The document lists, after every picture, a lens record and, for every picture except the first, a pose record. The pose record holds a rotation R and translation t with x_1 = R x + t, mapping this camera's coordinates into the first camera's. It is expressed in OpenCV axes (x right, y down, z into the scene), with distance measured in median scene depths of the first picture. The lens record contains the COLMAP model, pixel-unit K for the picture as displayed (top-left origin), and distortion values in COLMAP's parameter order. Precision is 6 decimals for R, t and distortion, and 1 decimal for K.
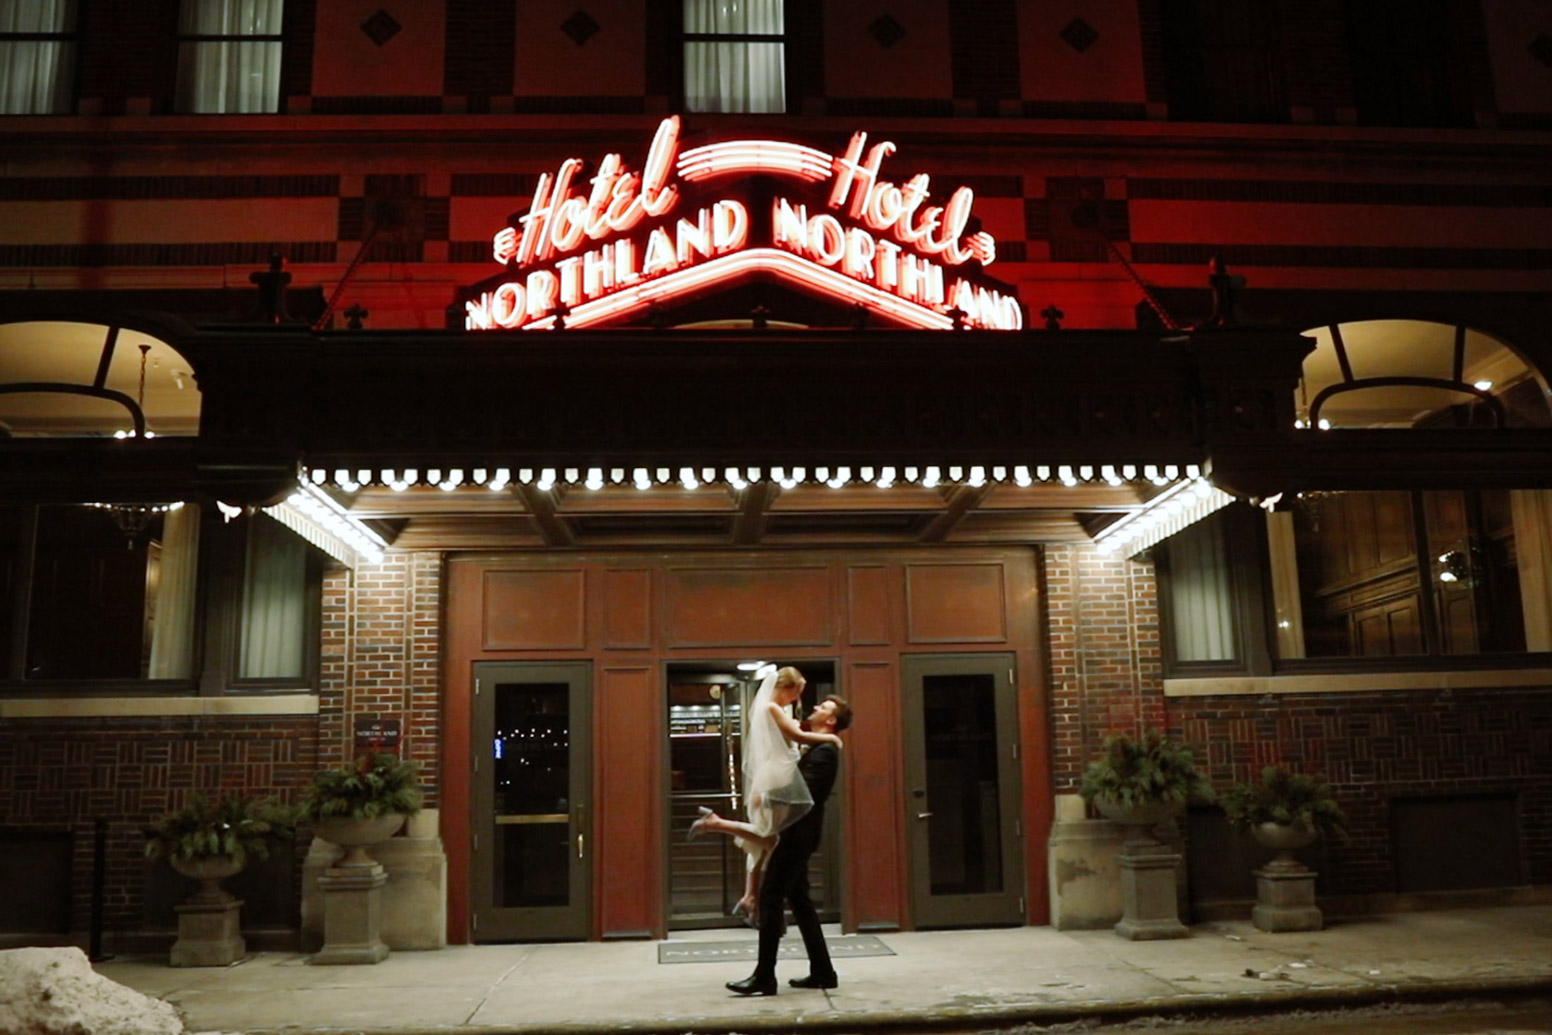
lens RADIAL K [[1699.1, 0, 776.5], [0, 1699.1, 470.8], [0, 0, 1]] dist [-0.085973, 0.056328]
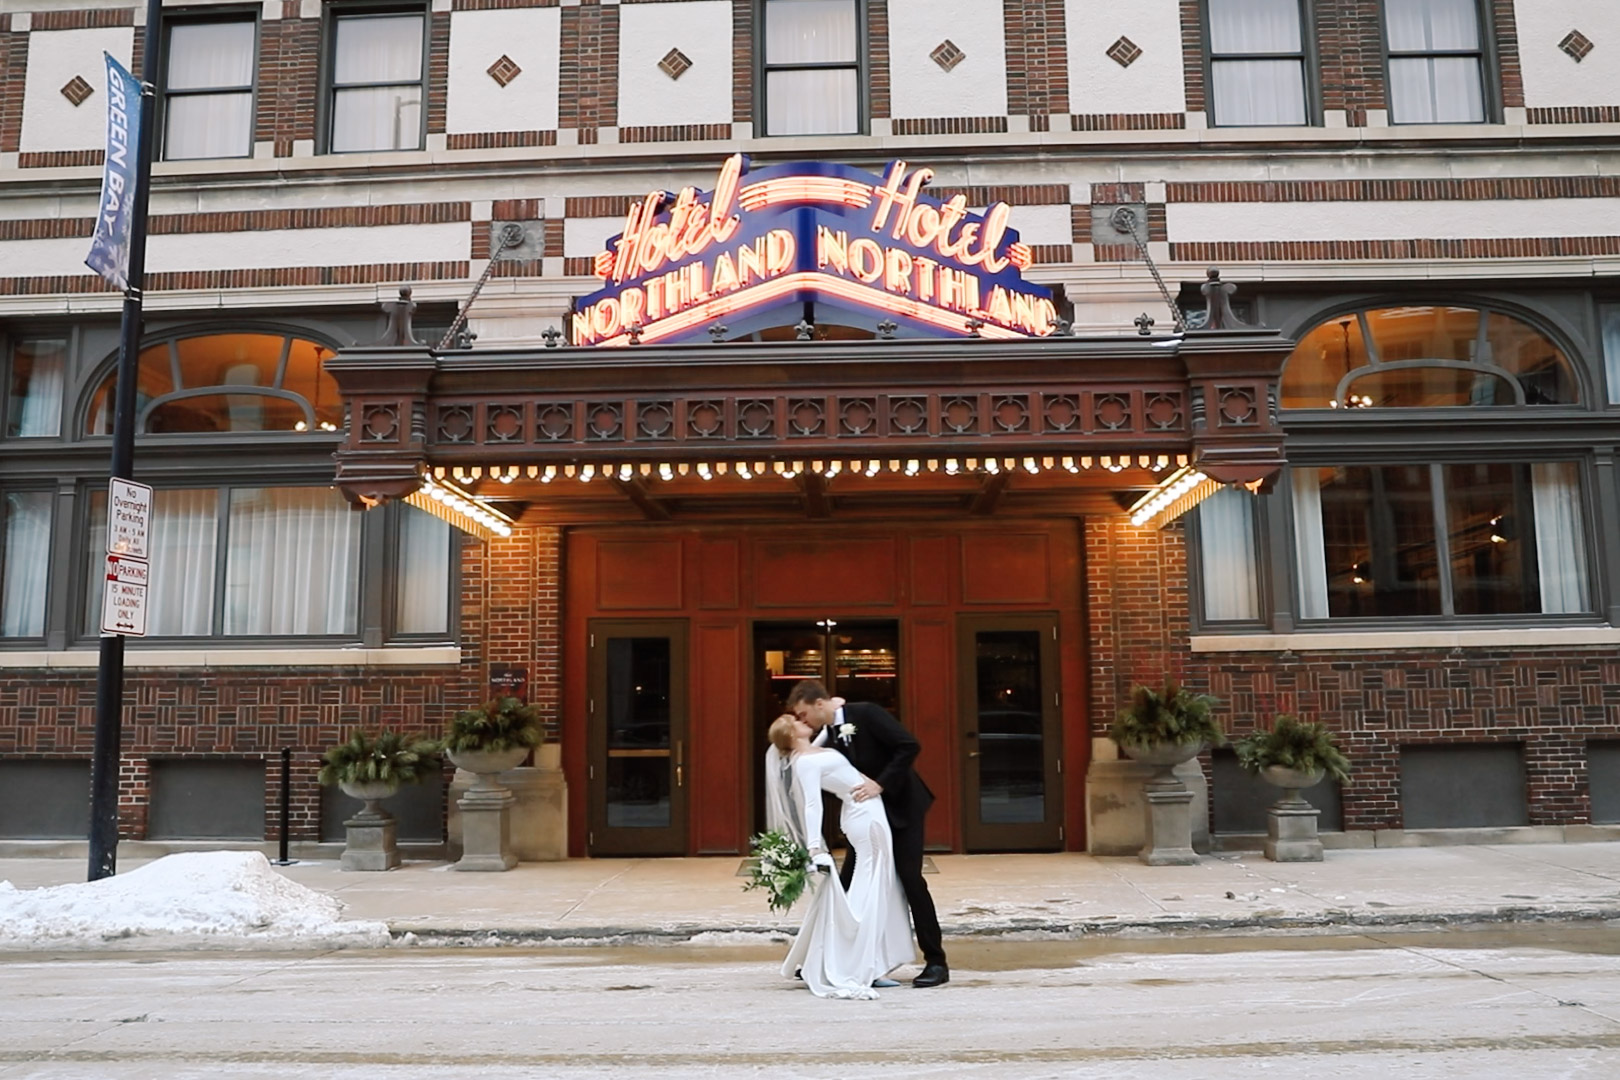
lens RADIAL K [[1773.6, 0, 810.6], [0, 1773.6, 491.2], [0, 0, 1]] dist [-0.085973, 0.056328]
pose [[0.990923, -0.006318, -0.134282, 0.140831], [0.014456, 0.998110, 0.059722, -0.047770], [0.133651, -0.061122, 0.989142, -0.191422]]
